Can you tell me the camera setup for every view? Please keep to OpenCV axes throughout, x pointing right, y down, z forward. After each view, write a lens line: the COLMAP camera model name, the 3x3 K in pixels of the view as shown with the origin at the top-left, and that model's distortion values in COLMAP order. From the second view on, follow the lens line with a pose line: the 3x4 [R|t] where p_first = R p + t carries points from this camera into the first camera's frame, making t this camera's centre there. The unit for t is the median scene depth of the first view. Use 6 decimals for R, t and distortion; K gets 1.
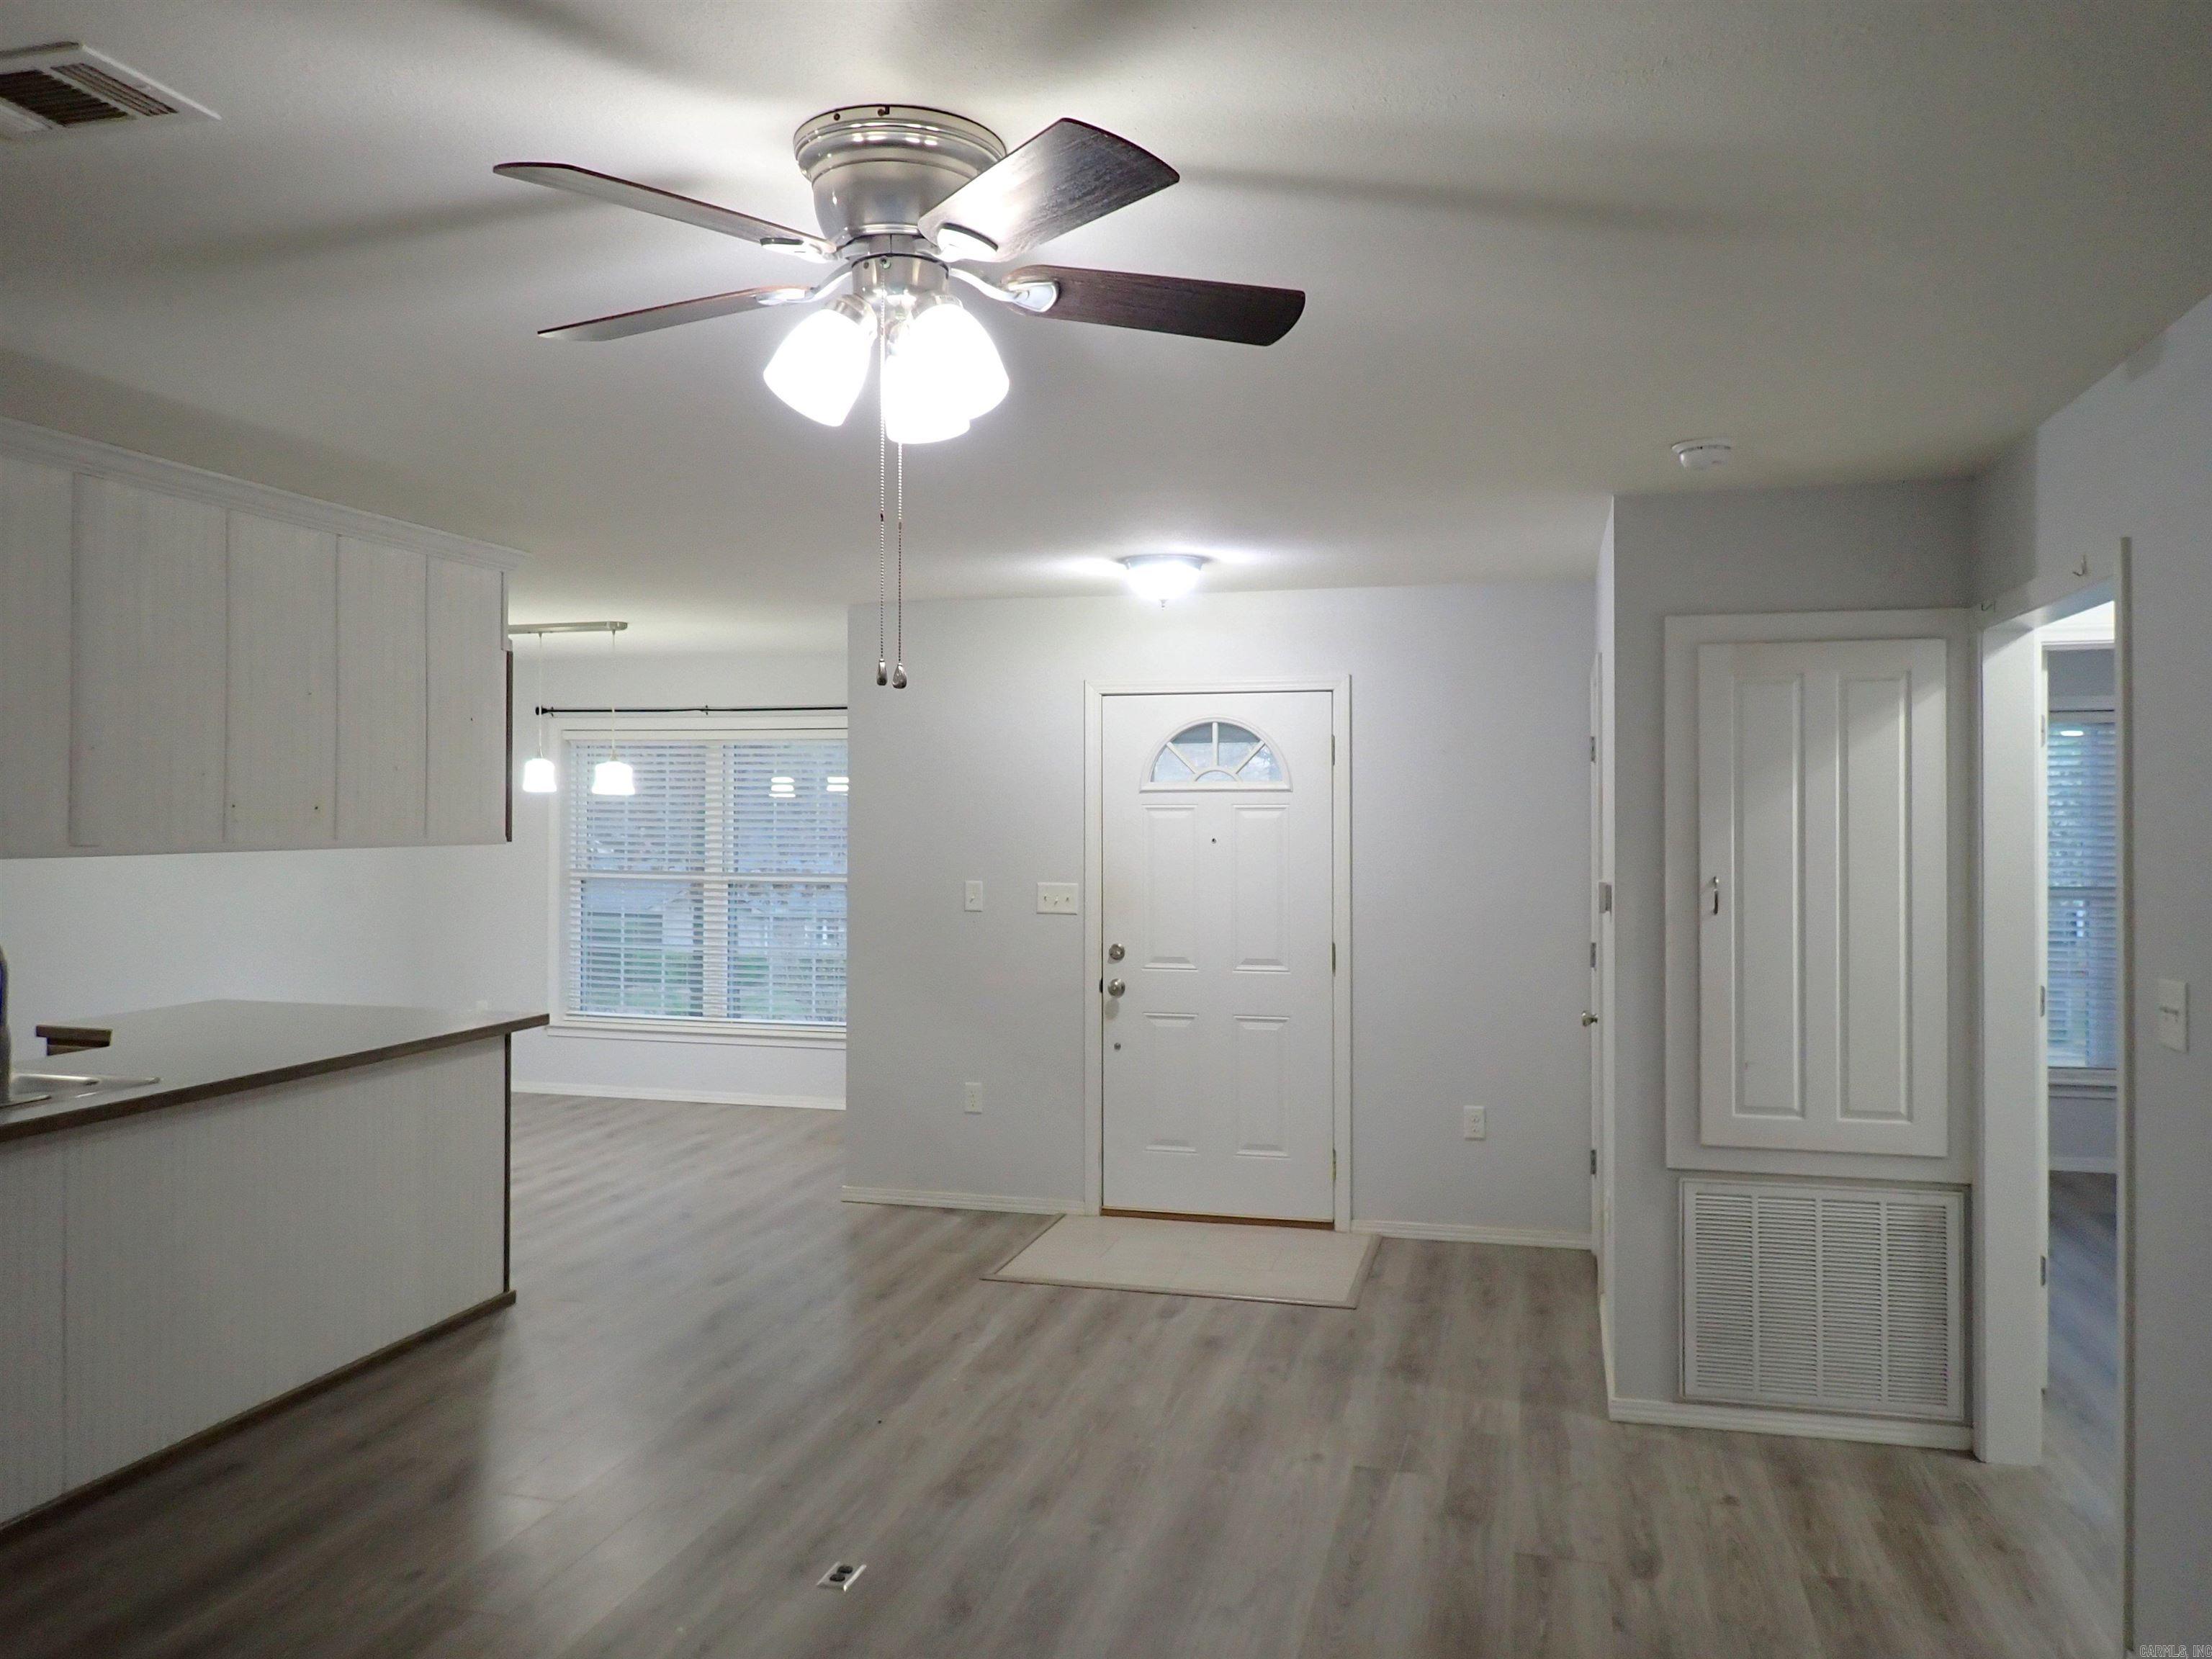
lens RADIAL K [[1607.2, 0, 1193.7], [0, 1607.2, 830.1], [0, 0, 1]] dist [-0.062480, 0.003302]
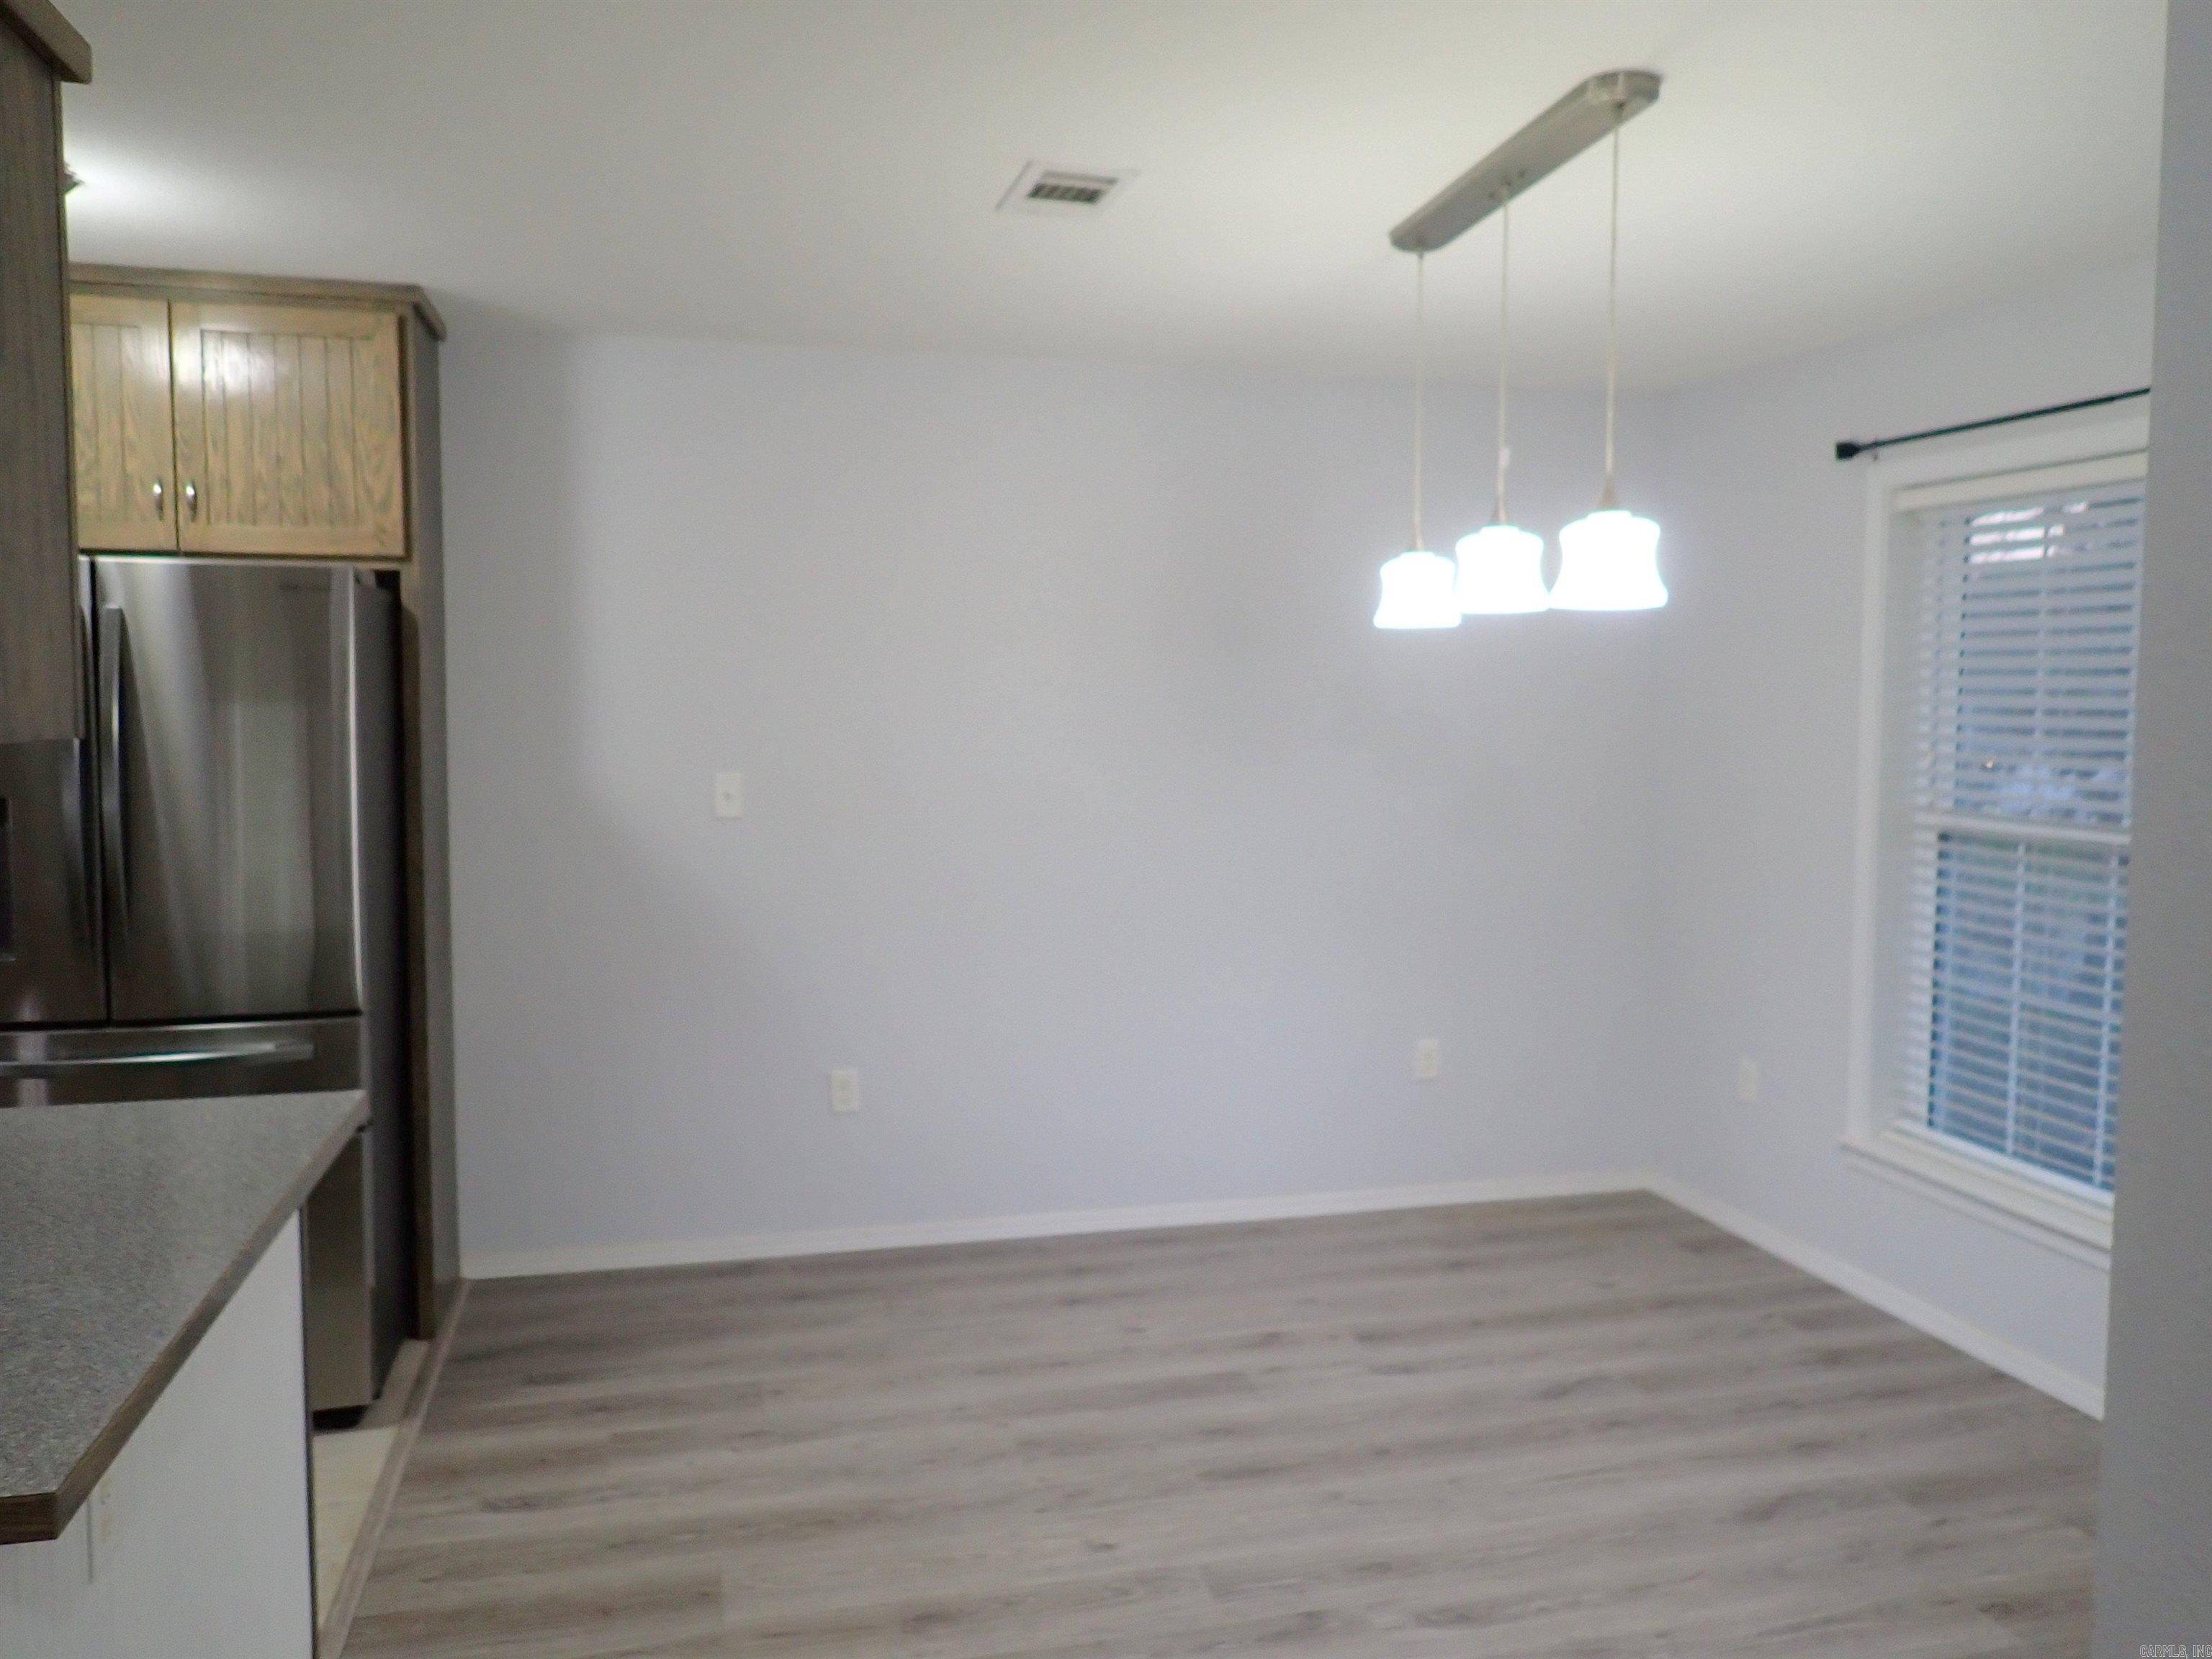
lens RADIAL K [[1670.6, 0, 1113.4], [0, 1670.6, 818.0], [0, 0, 1]] dist [0.000310, 0.003676]
pose [[0.441393, 0.066429, -0.894852, -0.090834], [-0.011571, 0.997594, 0.068349, -0.001646], [0.897239, -0.019814, 0.441100, 0.750118]]
